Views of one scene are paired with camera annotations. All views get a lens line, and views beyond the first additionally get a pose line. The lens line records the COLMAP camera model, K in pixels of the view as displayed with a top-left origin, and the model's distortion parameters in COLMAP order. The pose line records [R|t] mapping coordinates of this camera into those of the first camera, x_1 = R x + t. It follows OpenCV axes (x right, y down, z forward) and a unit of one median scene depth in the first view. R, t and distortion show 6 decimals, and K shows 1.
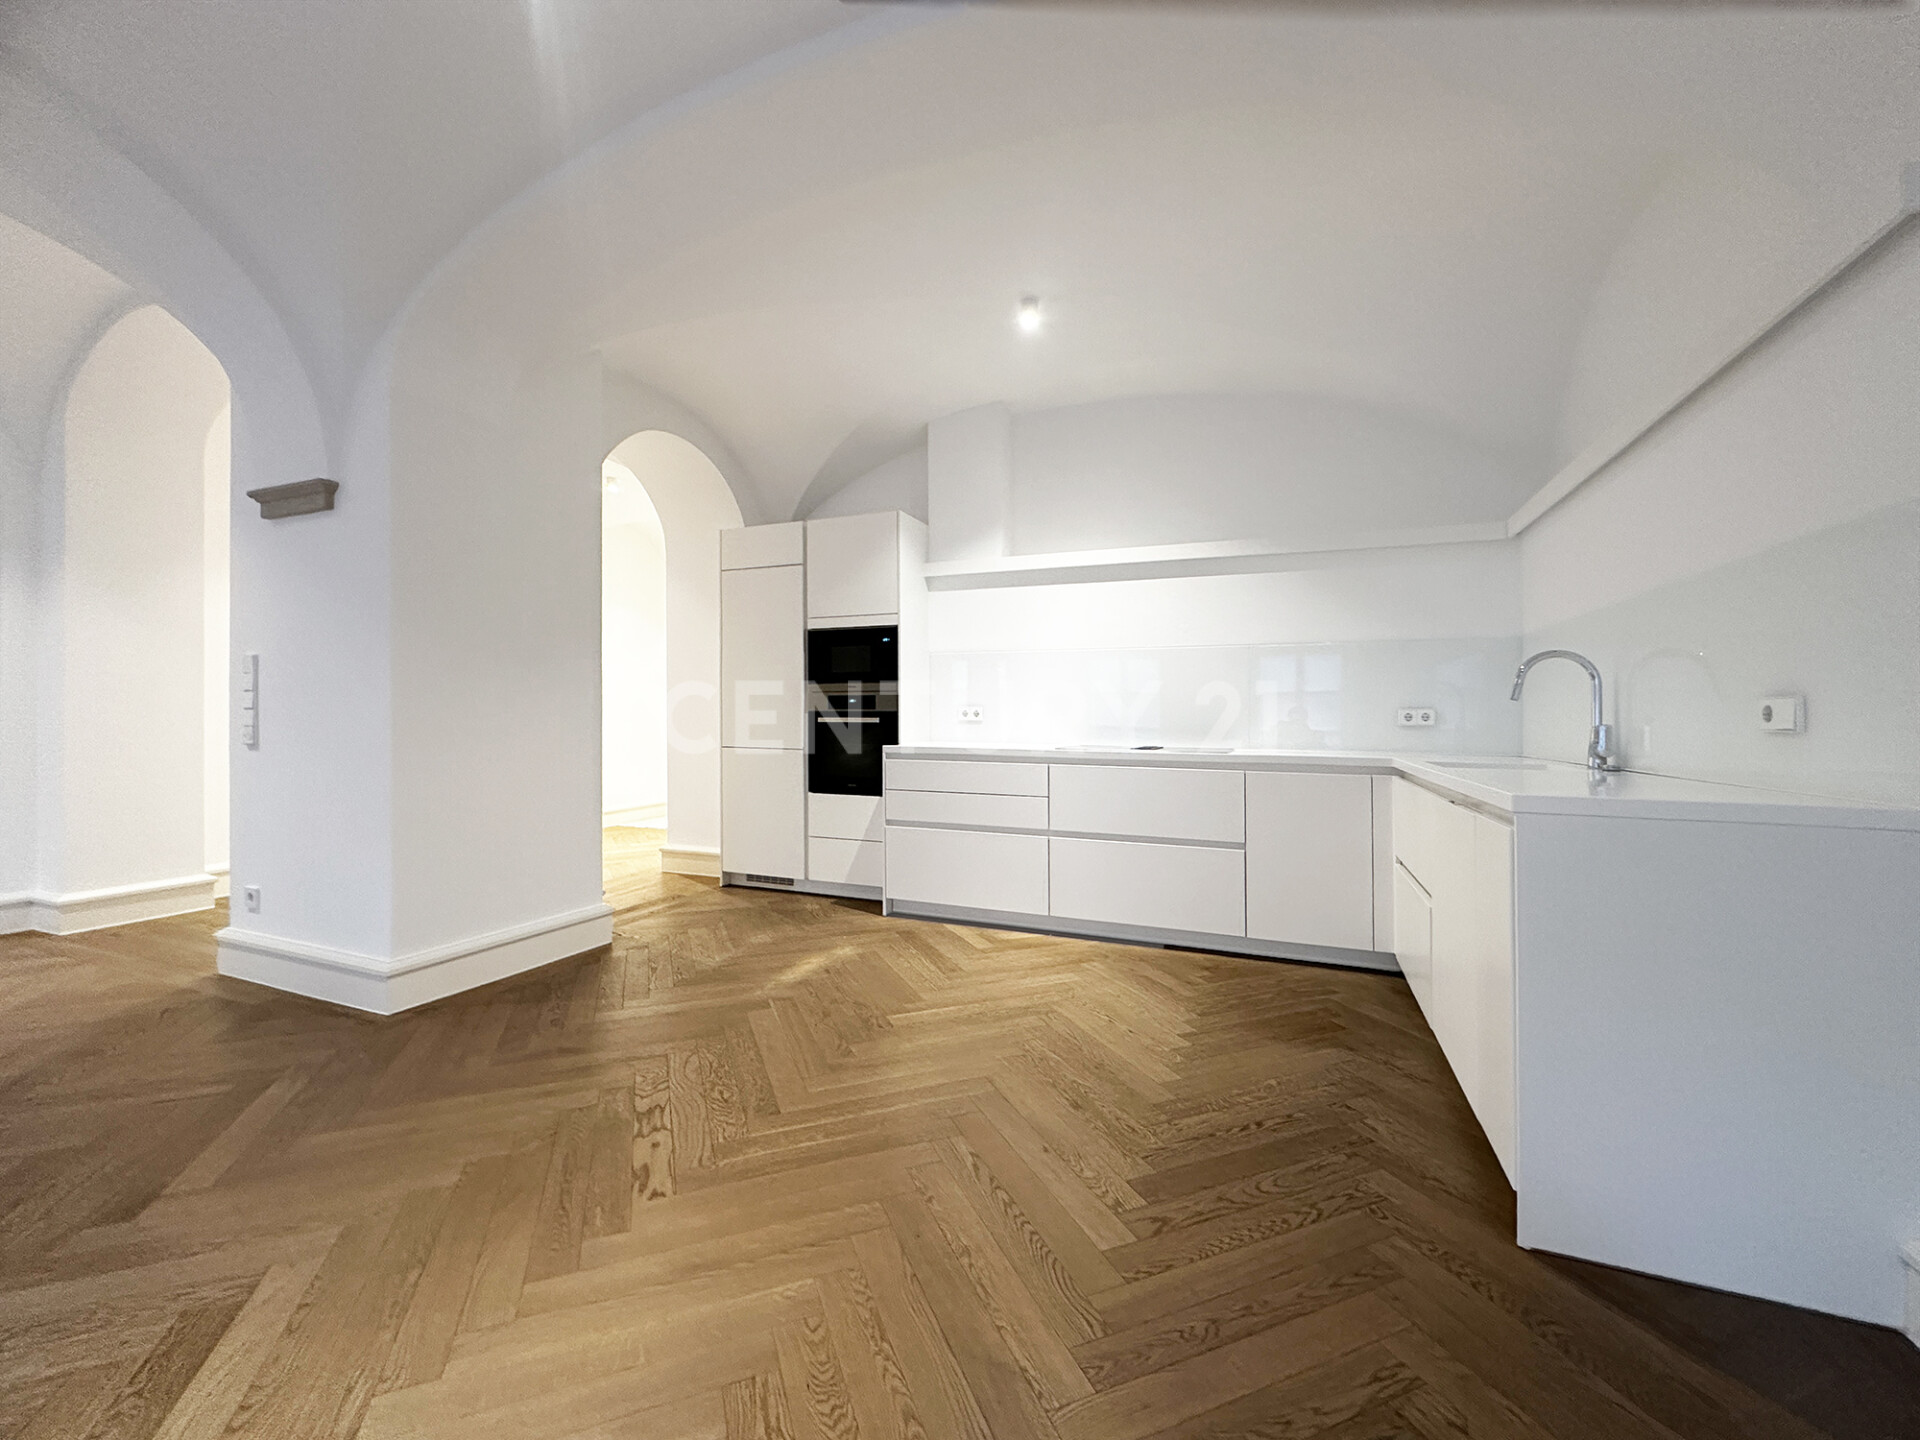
lens RADIAL K [[771.3, 0, 962.4], [0, 771.3, 721.1], [0, 0, 1]] dist [-0.001451, -0.000272]
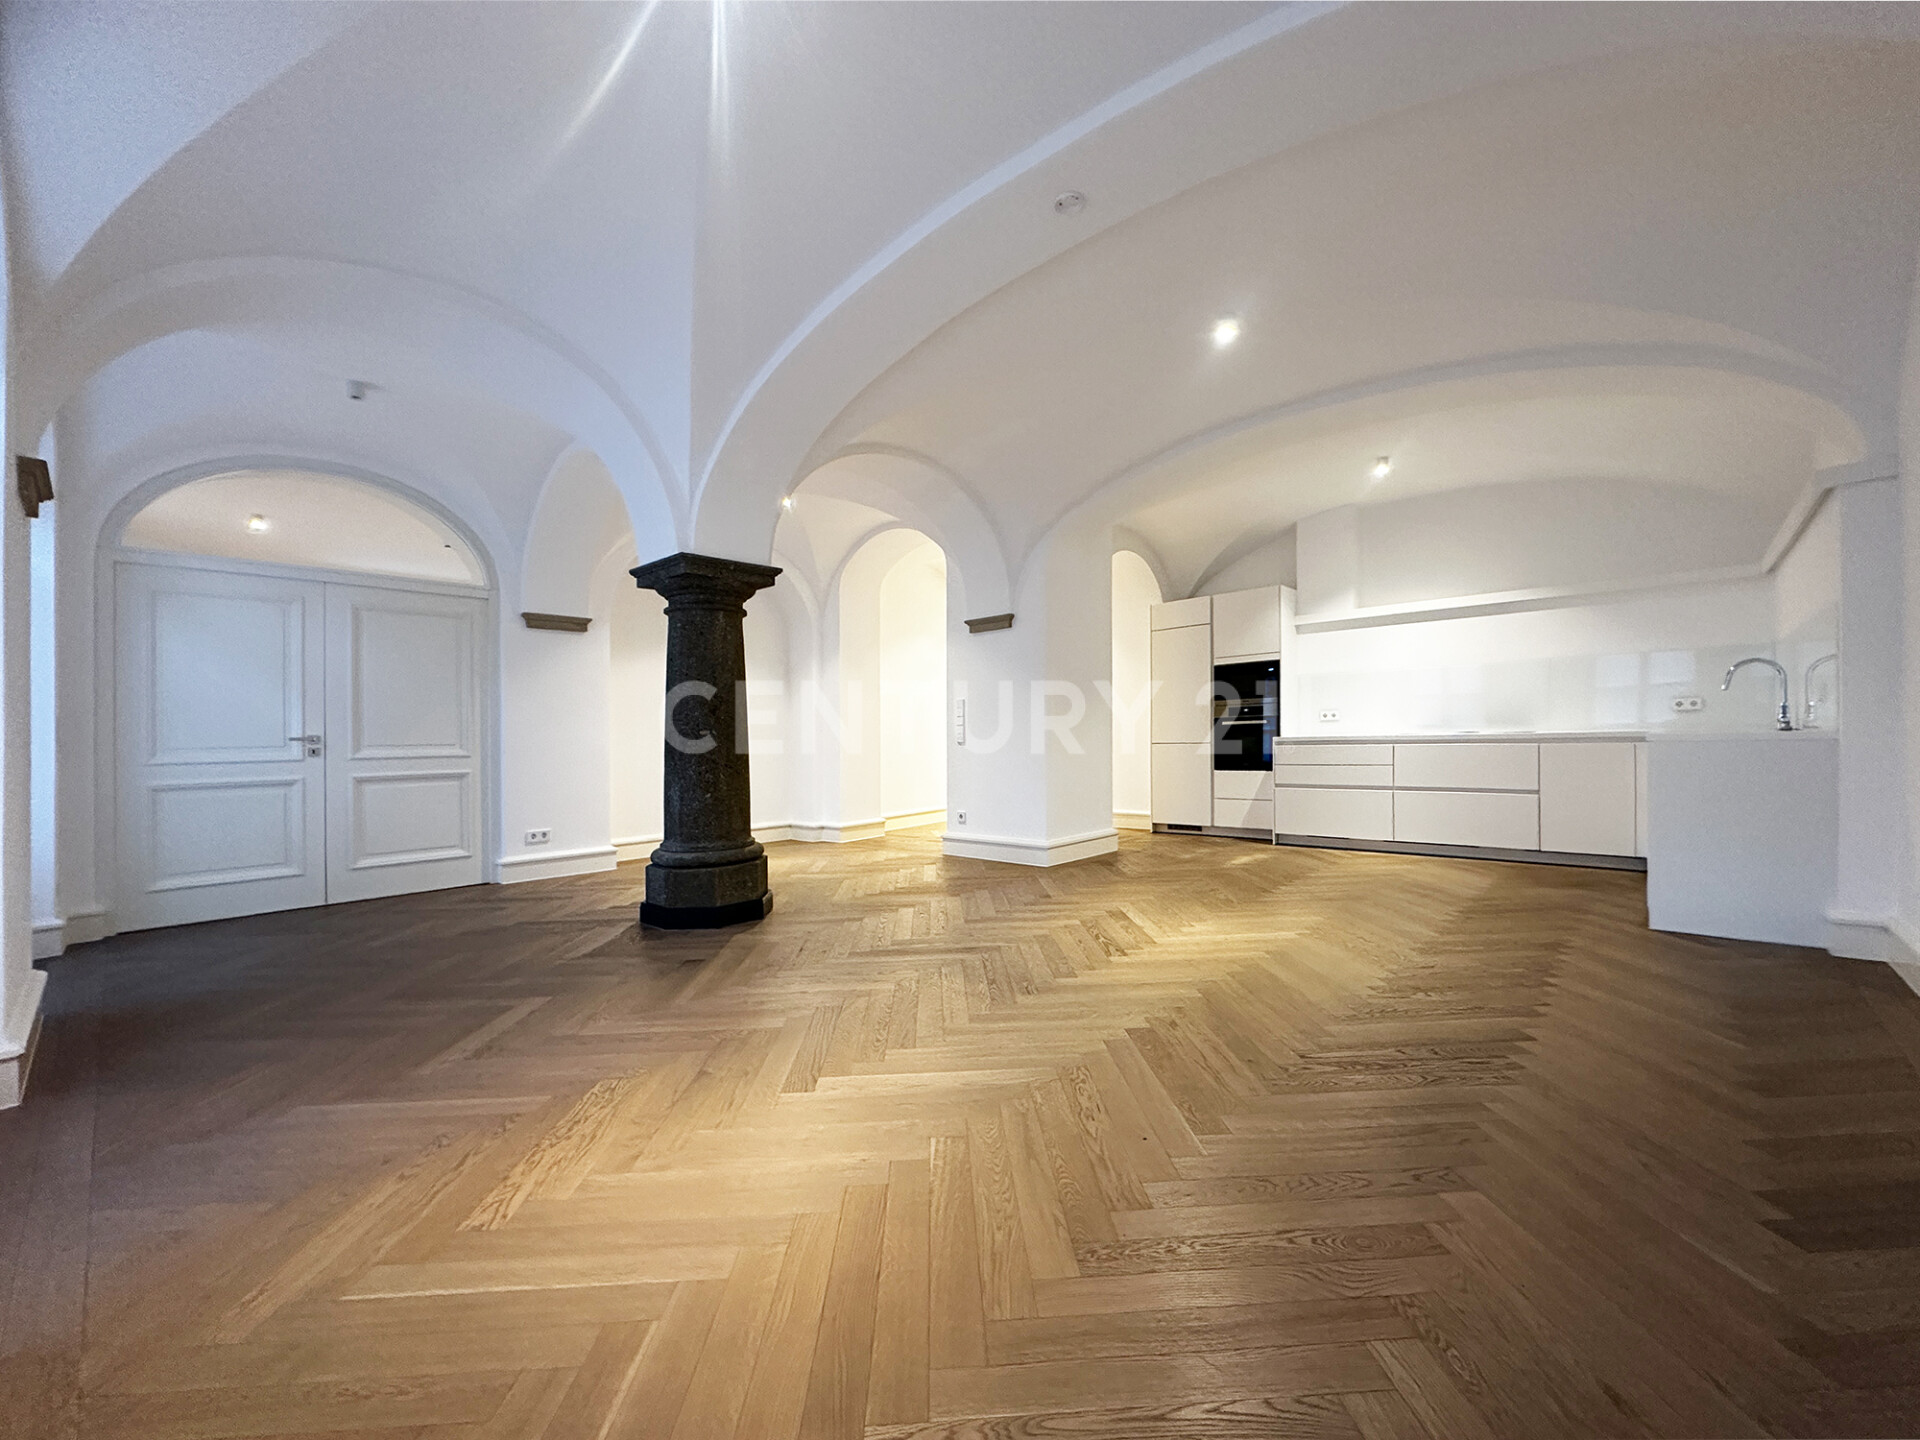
lens RADIAL K [[770.7, 0, 955.4], [0, 770.7, 781.8], [0, 0, 1]] dist [-0.002643, -0.000287]
pose [[0.937503, -0.011415, -0.347789, -0.163187], [0.031644, 0.998117, 0.052541, 0.019360], [0.346534, -0.060263, 0.936100, -0.713054]]
